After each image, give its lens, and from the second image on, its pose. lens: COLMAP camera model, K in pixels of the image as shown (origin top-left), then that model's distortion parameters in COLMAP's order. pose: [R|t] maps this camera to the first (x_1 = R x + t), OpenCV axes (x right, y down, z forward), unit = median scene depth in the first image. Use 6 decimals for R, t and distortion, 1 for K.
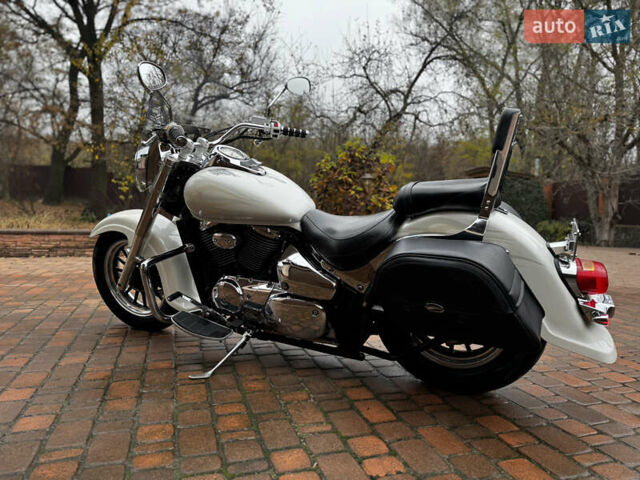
lens RADIAL K [[454.2, 0, 320.0], [0, 454.2, 240.0], [0, 0, 1]] dist [0.003940, -0.000197]
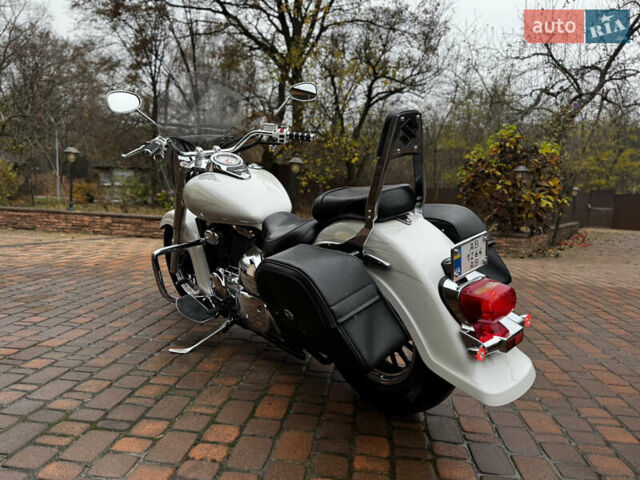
lens RADIAL K [[454.3, 0, 320.0], [0, 454.3, 240.0], [0, 0, 1]] dist [-0.008335, -0.002887]
pose [[0.904997, 0.048076, -0.422692, 0.517378], [-0.040252, 0.998813, 0.027422, -0.034211], [0.423508, -0.007803, 0.905859, 0.081058]]
